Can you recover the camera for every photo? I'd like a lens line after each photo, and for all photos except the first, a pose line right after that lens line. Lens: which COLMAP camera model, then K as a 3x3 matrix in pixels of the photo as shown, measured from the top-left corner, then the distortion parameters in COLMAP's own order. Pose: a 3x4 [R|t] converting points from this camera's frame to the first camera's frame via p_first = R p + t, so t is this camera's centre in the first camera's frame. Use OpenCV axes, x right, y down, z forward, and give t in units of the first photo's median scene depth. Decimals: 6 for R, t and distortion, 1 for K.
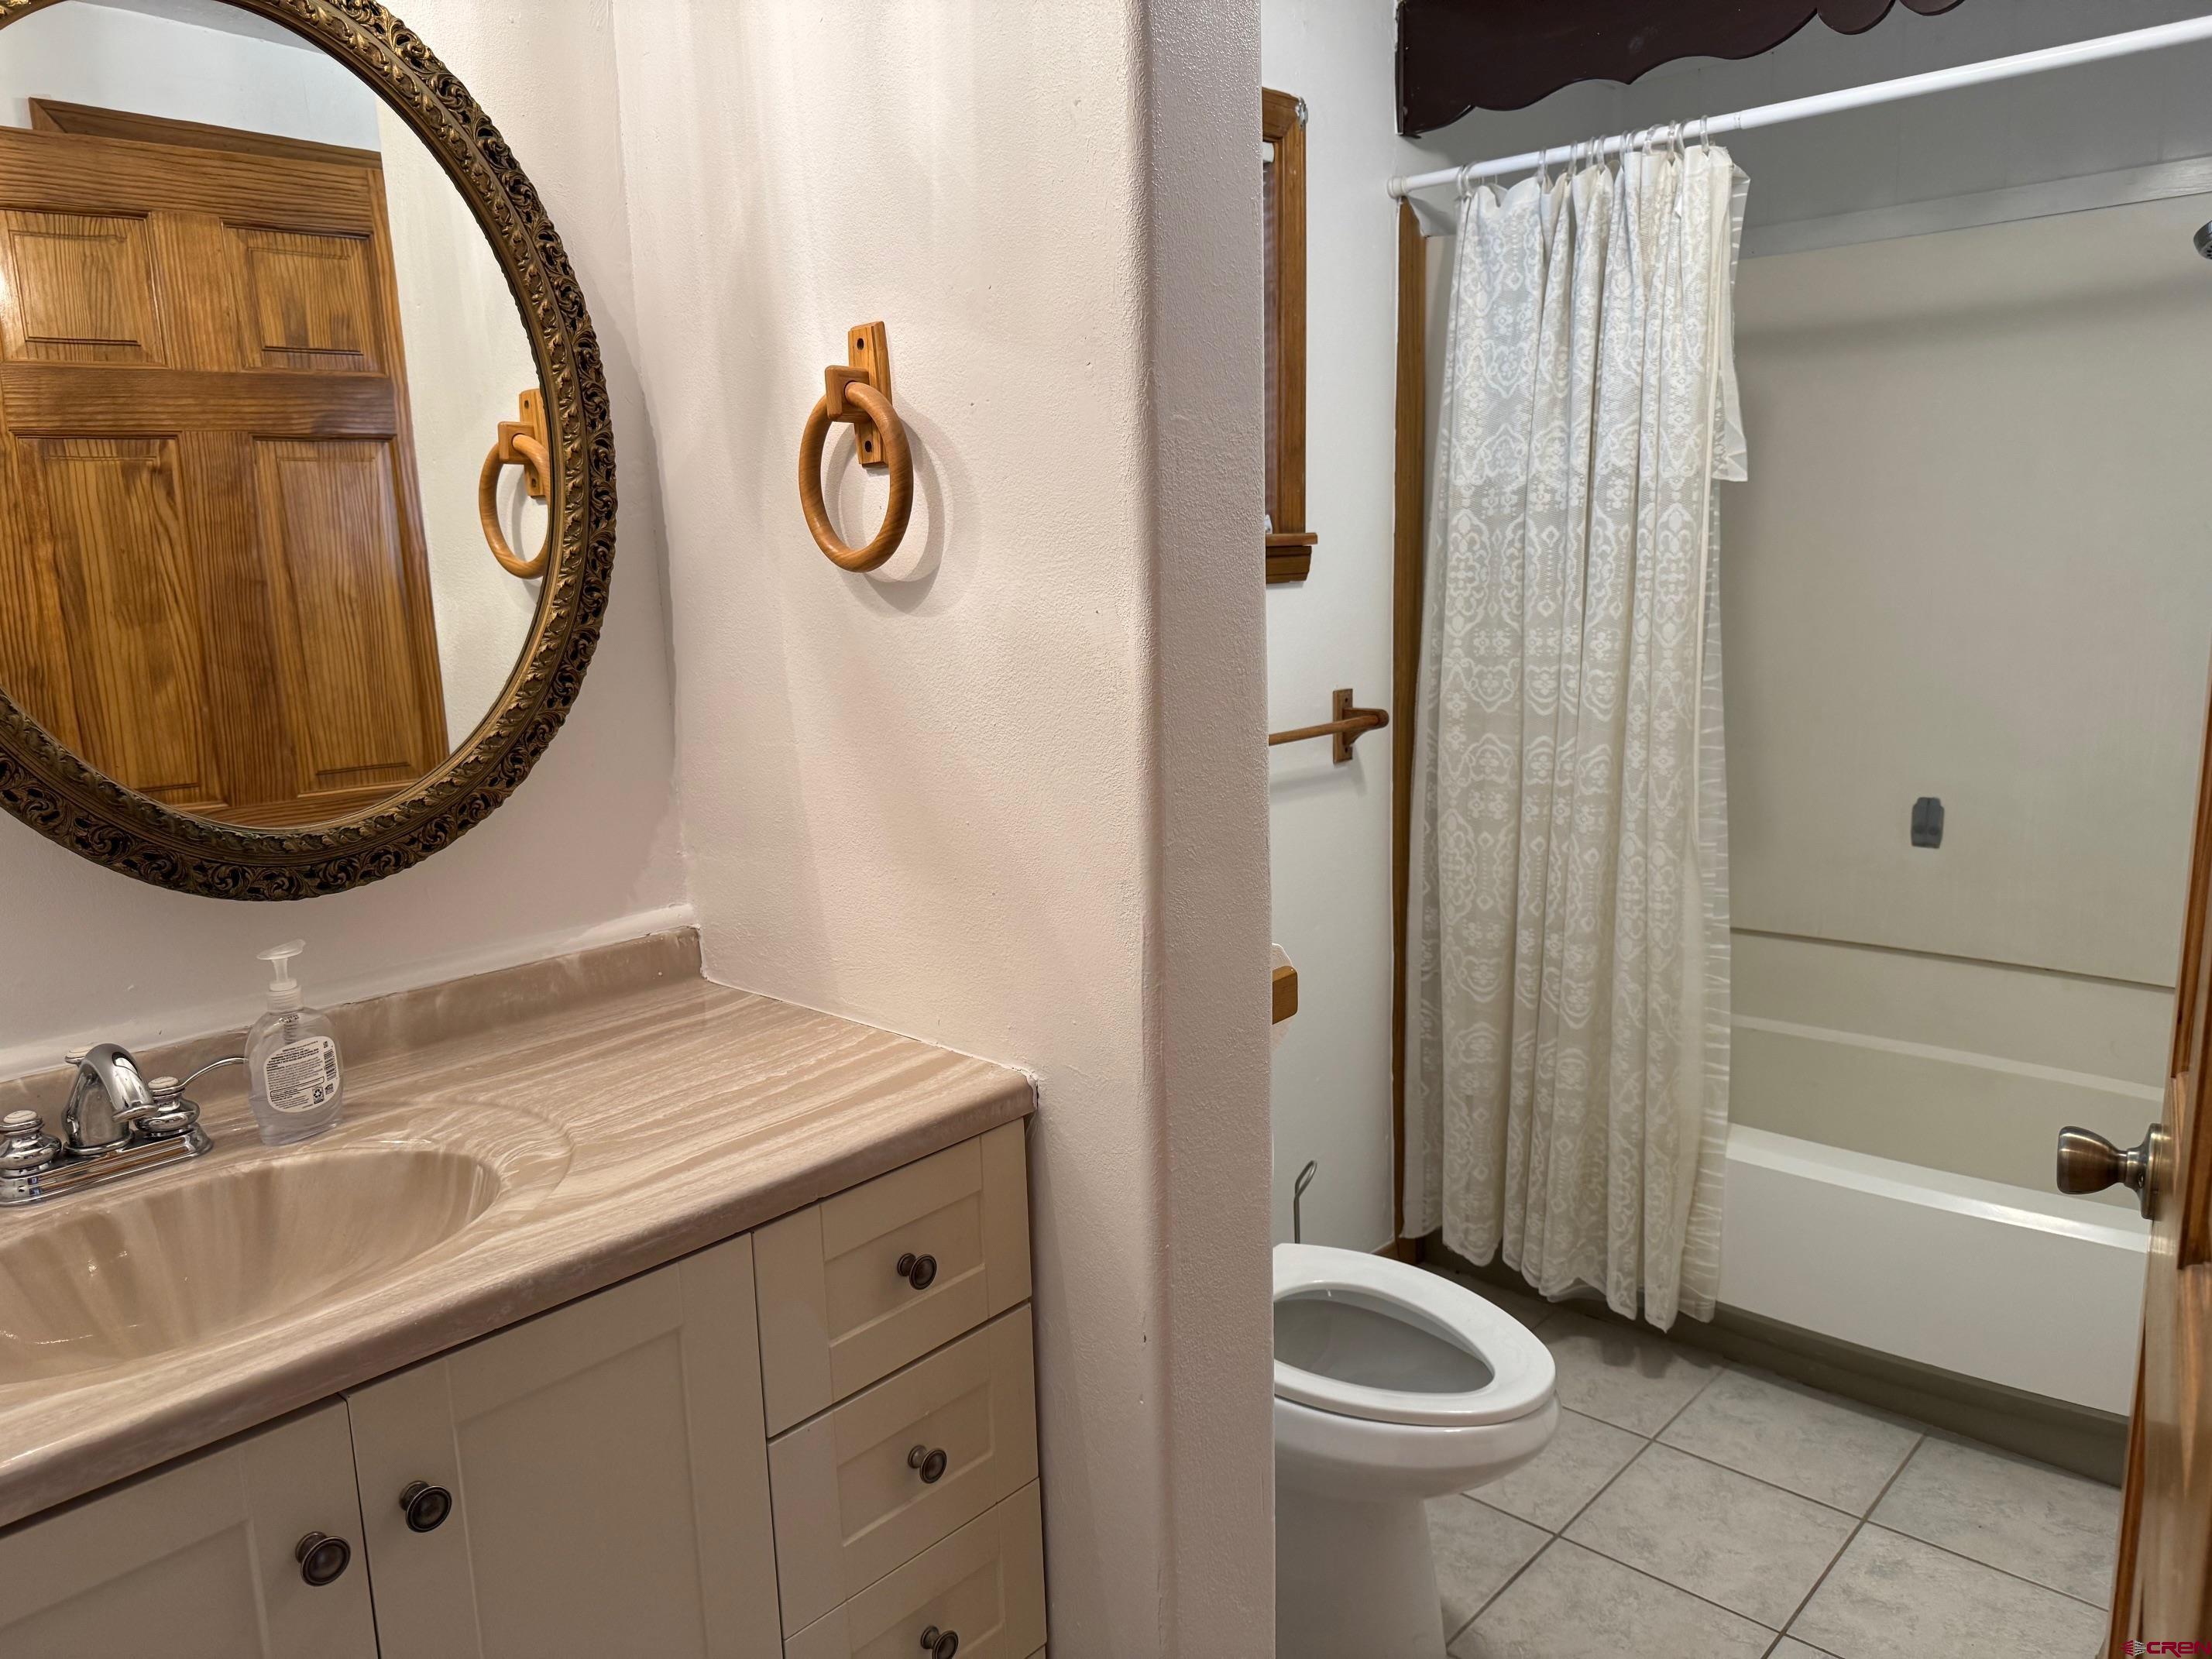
lens RADIAL K [[1534.1, 0, 1081.7], [0, 1534.1, 836.8], [0, 0, 1]] dist [0.071961, -0.105994]
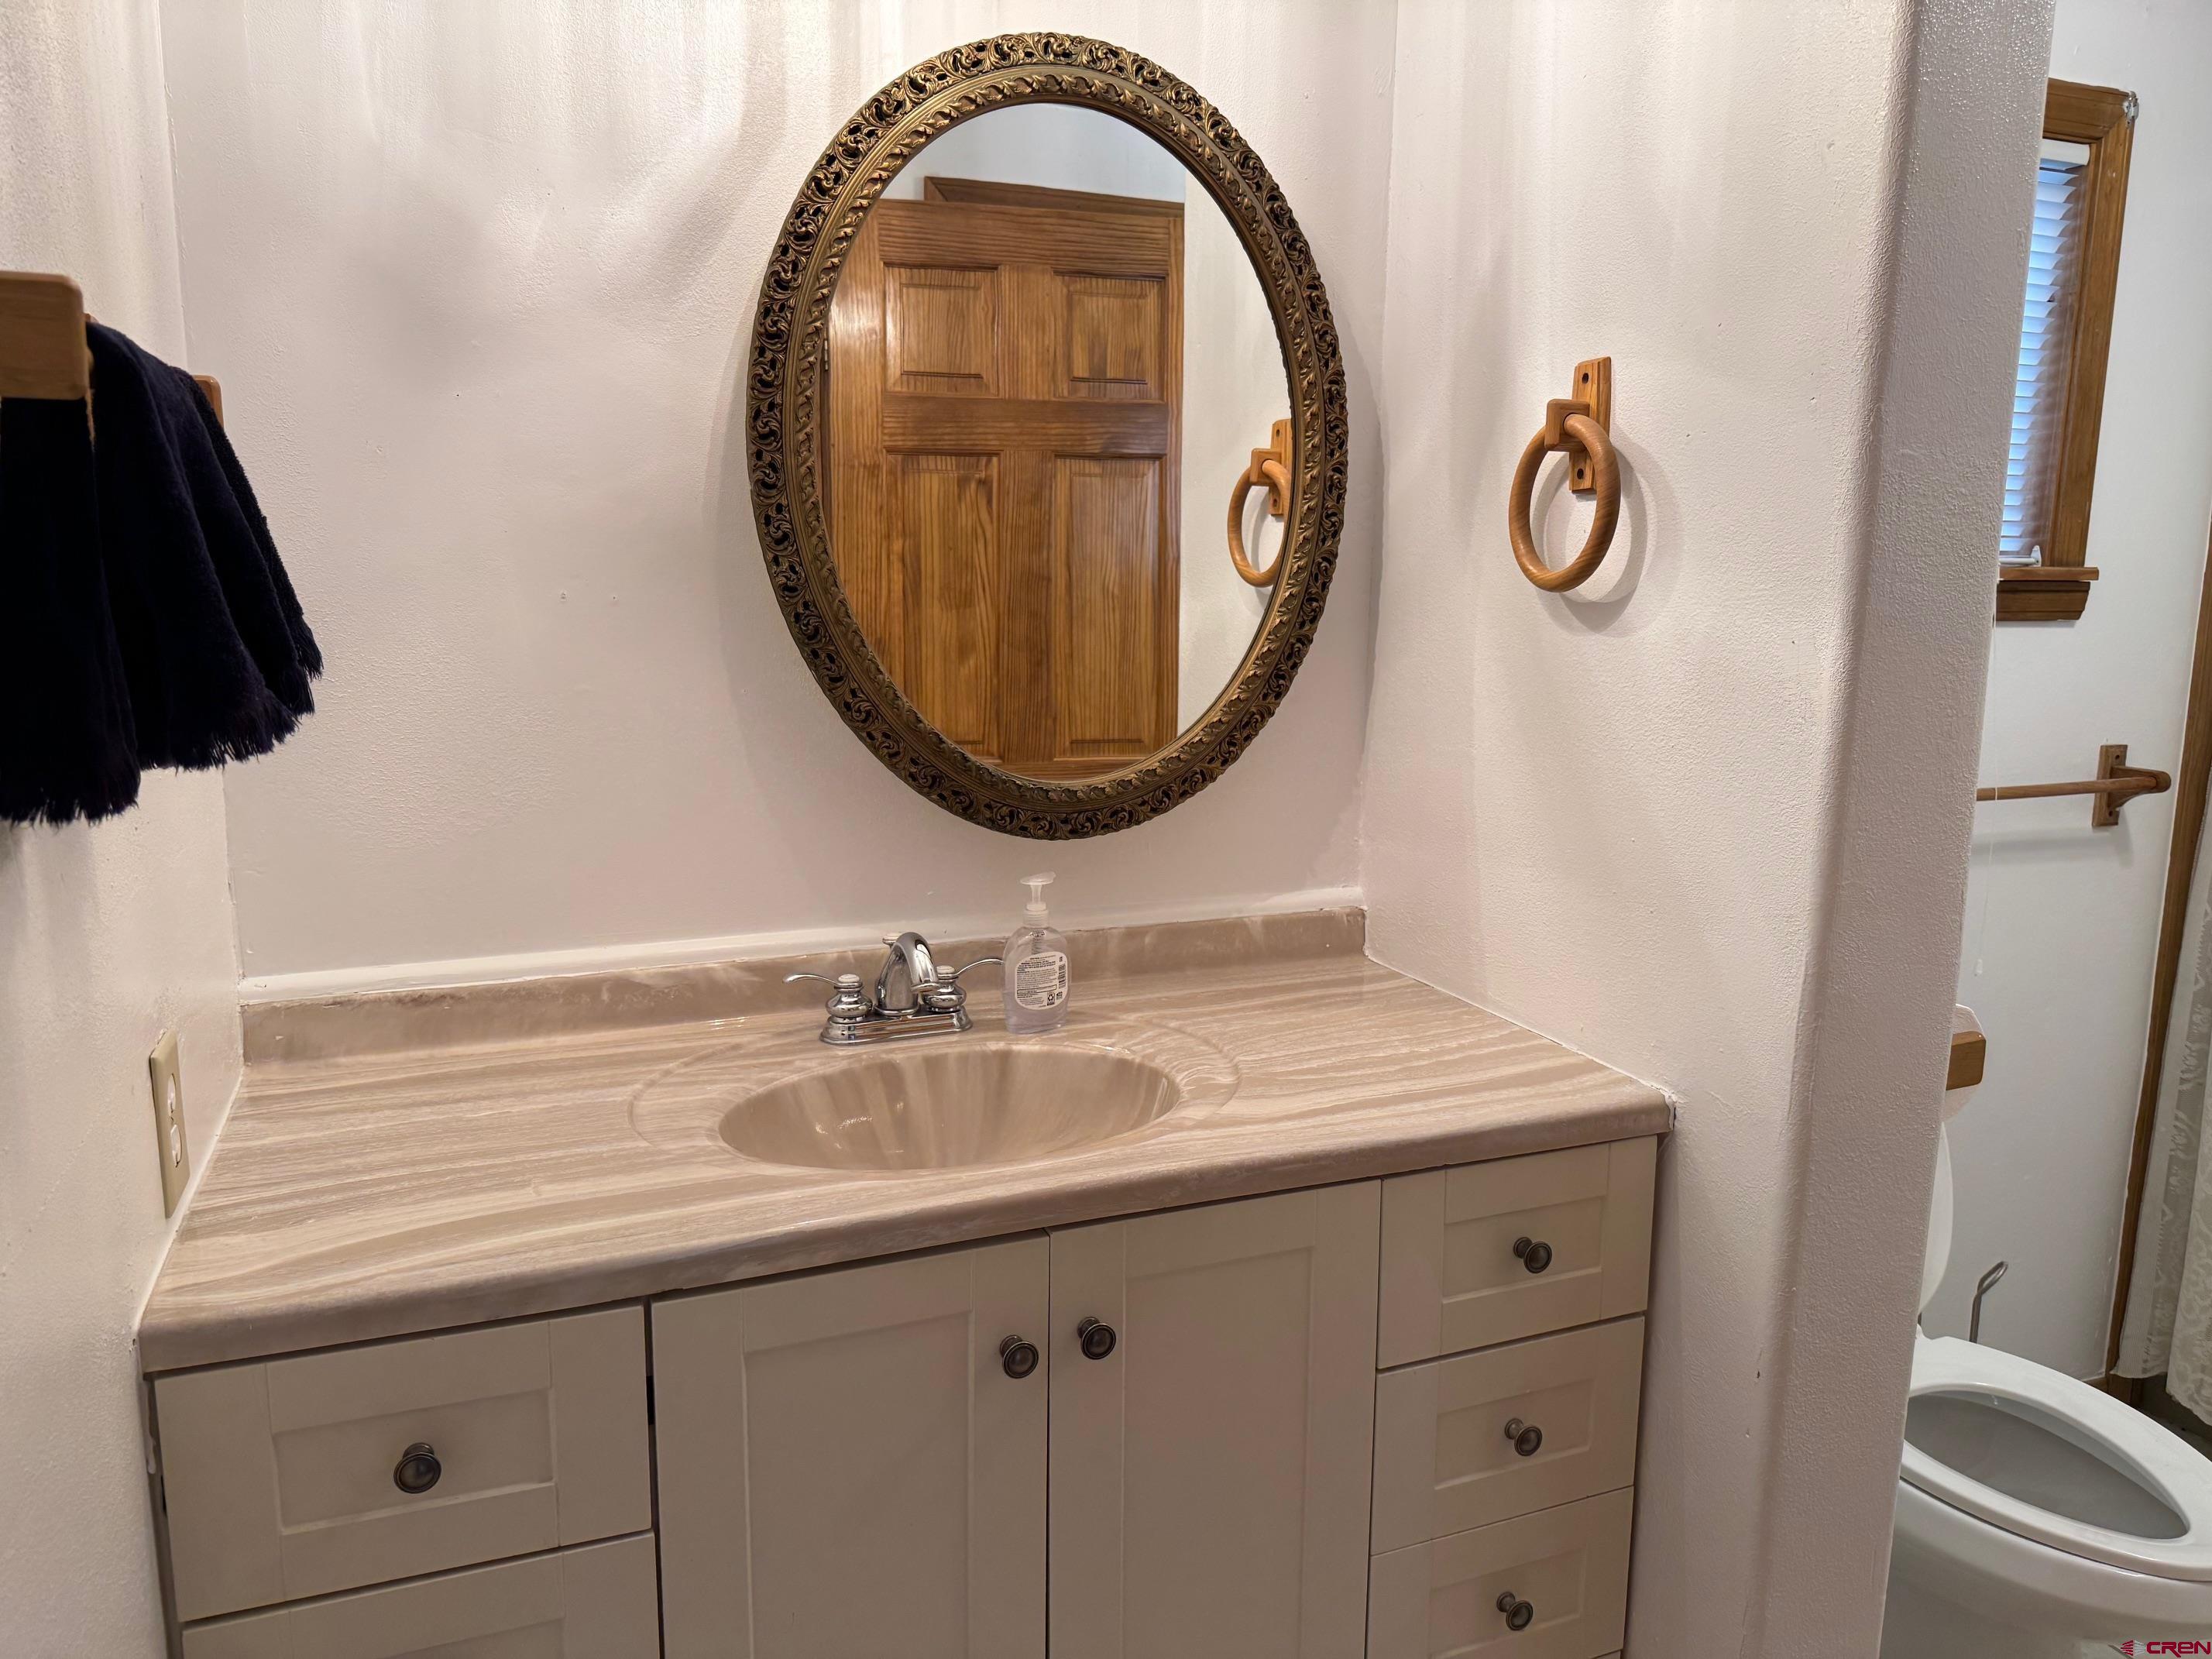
lens RADIAL K [[1656.1, 0, 1104.0], [0, 1656.1, 868.7], [0, 0, 1]] dist [0.139857, -0.175901]
pose [[0.910606, 0.116968, -0.396377, 0.052065], [-0.114860, 0.992954, 0.029144, 0.018313], [0.396993, 0.018989, 0.917625, -0.178859]]
